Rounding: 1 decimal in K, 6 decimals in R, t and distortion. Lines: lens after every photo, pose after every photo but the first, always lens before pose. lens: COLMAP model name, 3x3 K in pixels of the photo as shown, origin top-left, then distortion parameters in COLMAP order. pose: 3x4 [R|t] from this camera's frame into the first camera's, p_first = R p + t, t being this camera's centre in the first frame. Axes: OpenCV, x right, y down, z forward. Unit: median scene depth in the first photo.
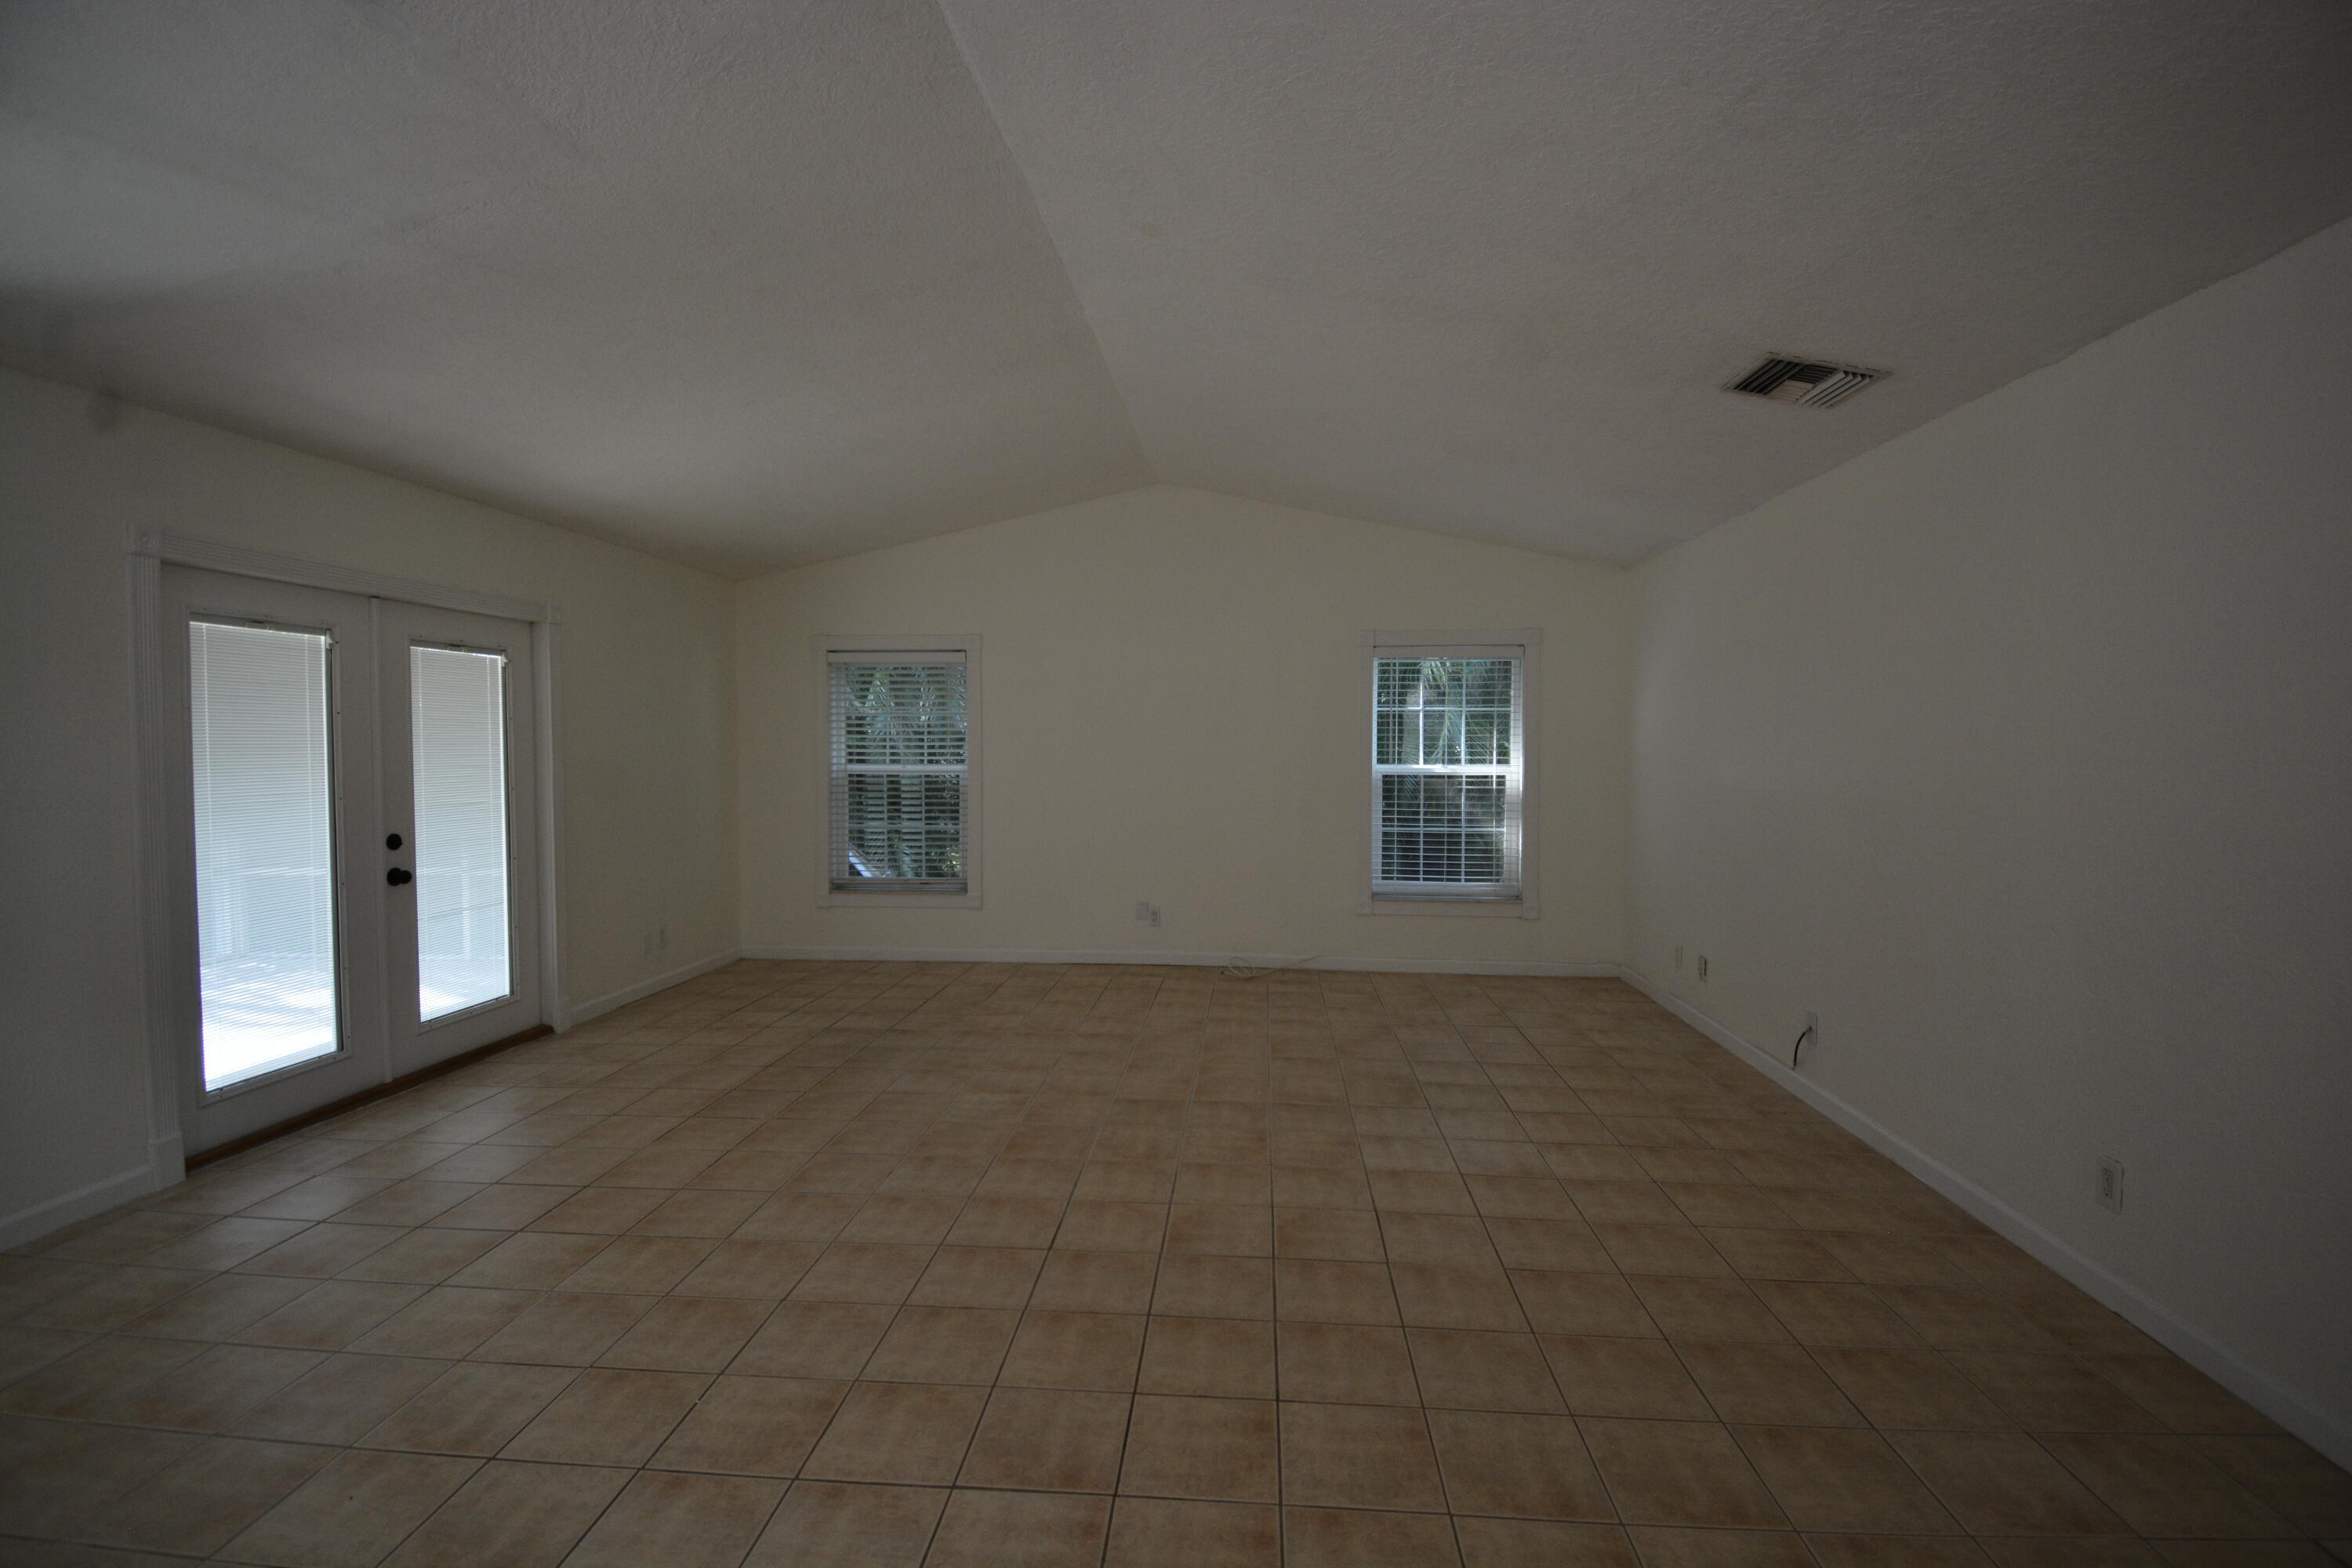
lens RADIAL K [[1040.5, 0, 1179.7], [0, 1040.5, 786.5], [0, 0, 1]] dist [0.023867, -0.031112]
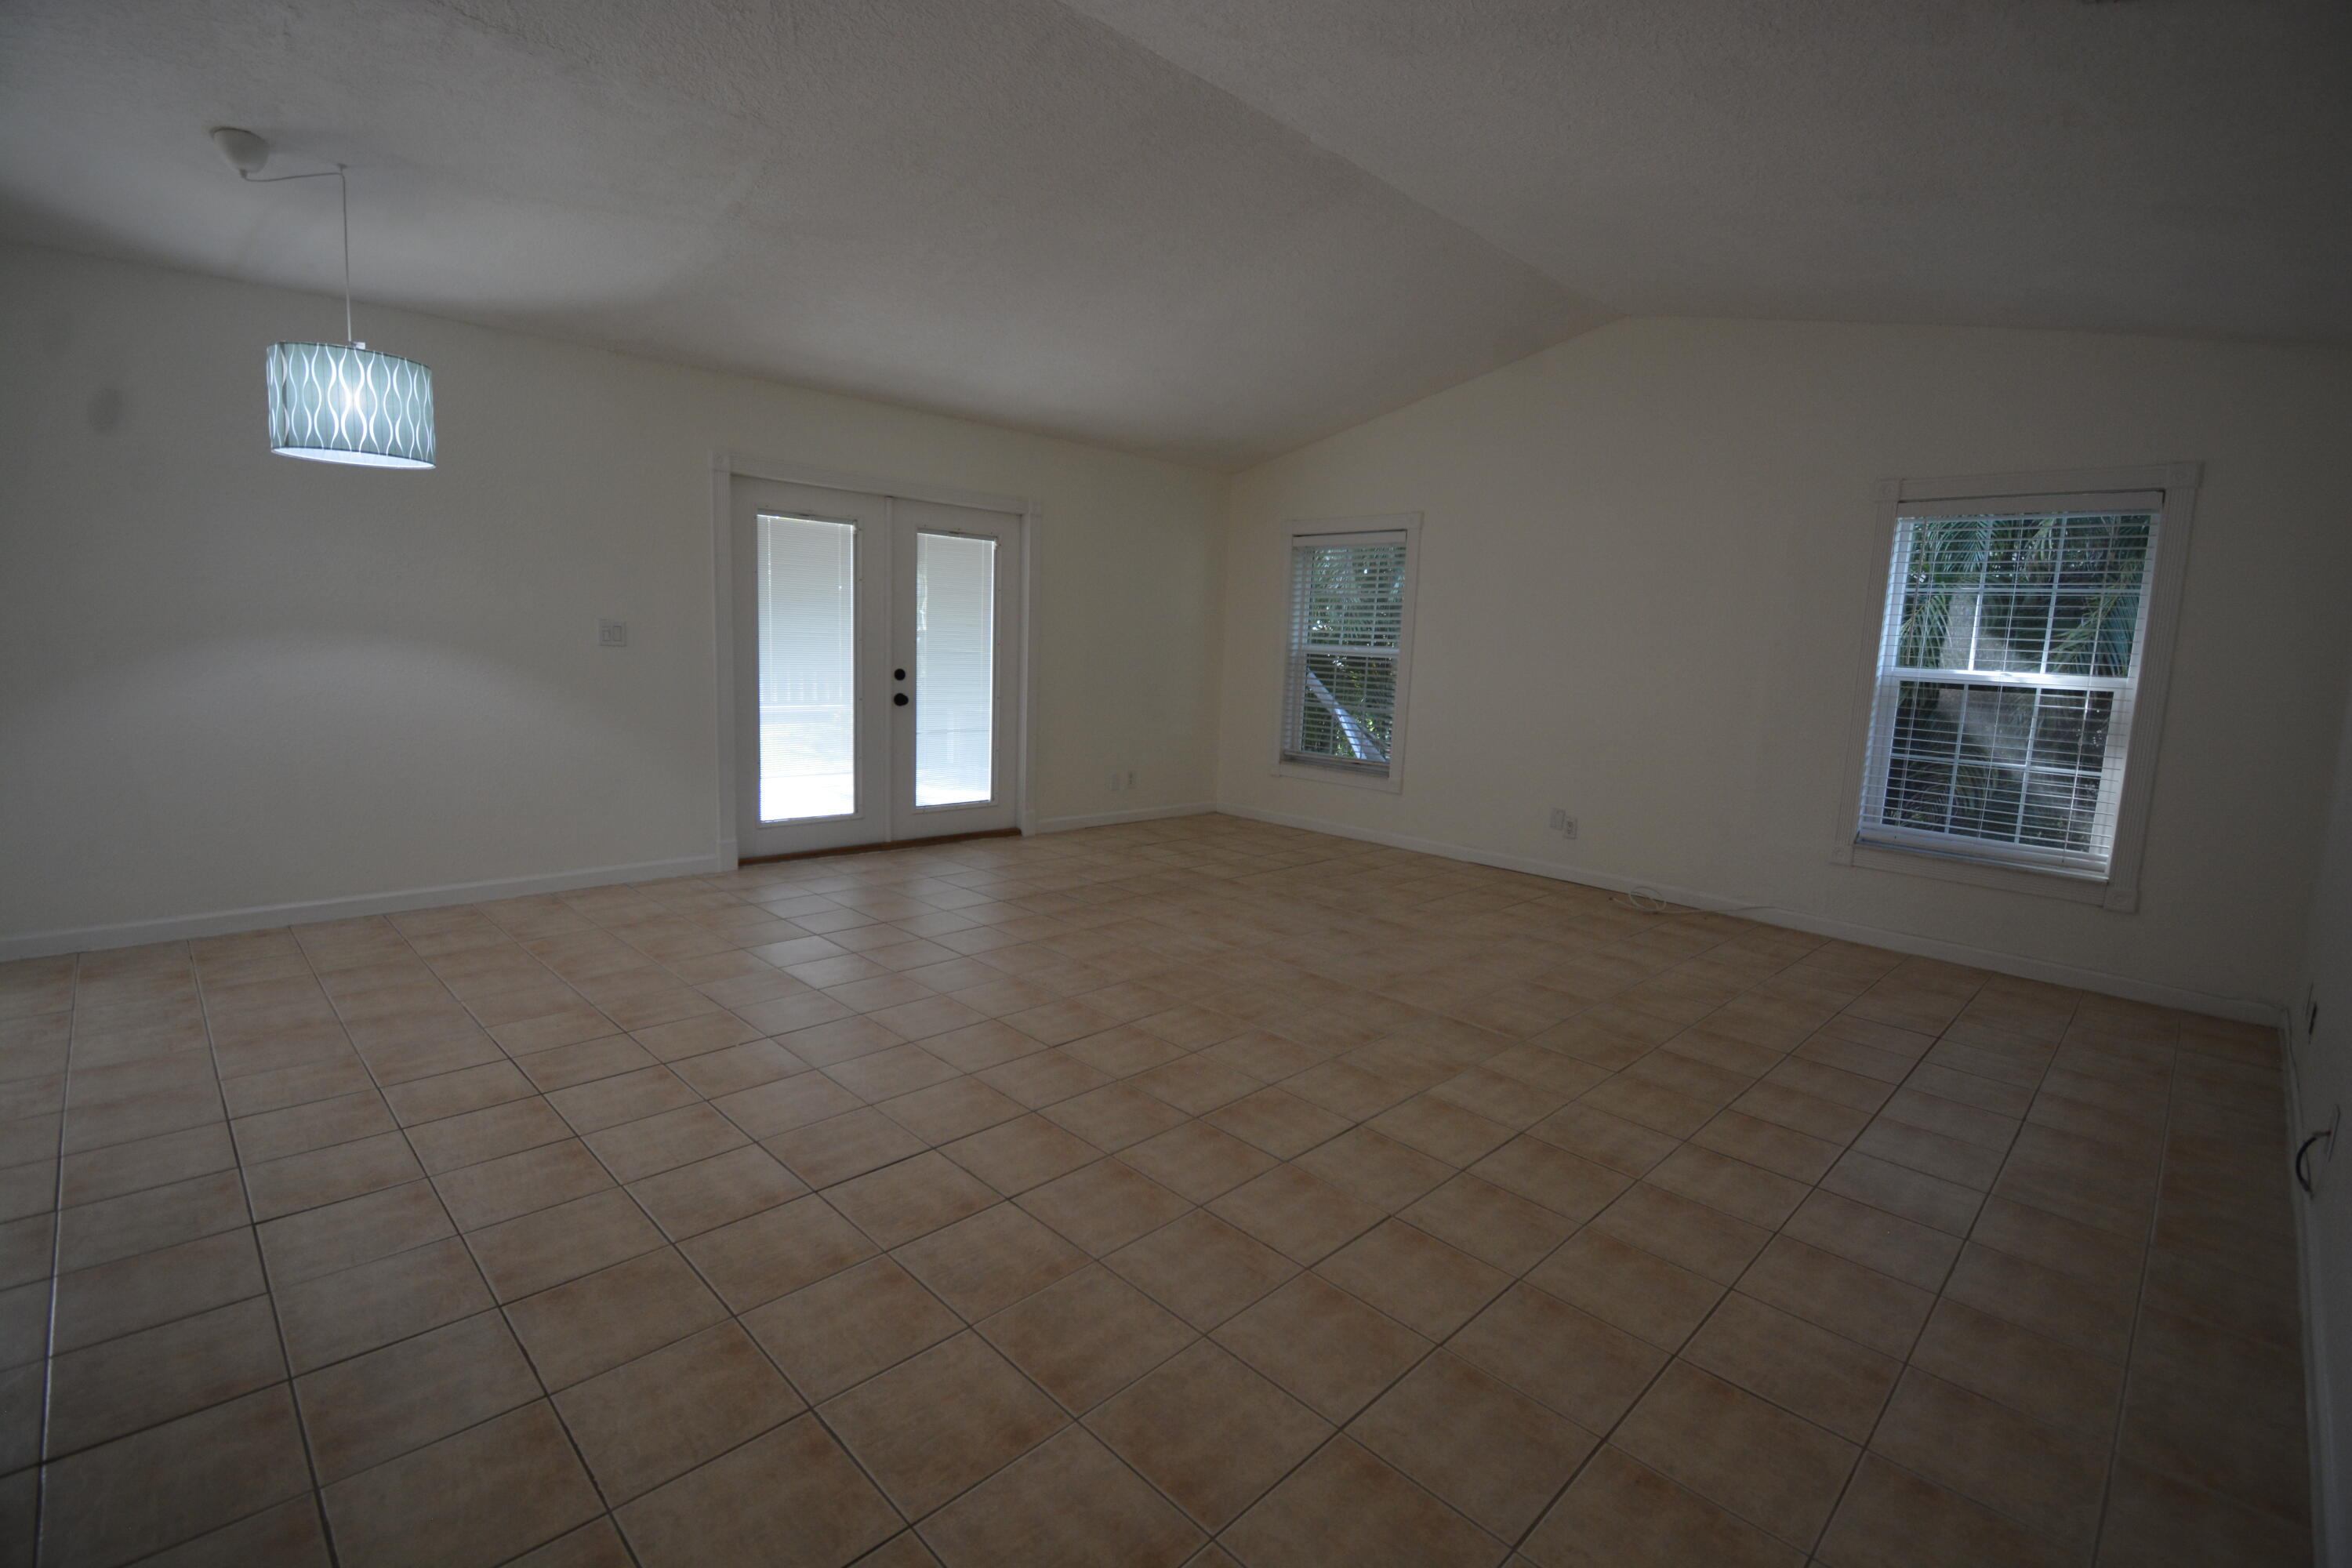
lens RADIAL K [[1040.5, 0, 1179.7], [0, 1040.5, 786.5], [0, 0, 1]] dist [0.023867, -0.031112]
pose [[0.754780, 0.120813, -0.644757, 0.457085], [-0.066086, 0.991898, 0.108497, 0.025303], [0.652641, -0.039282, 0.756648, 0.176686]]
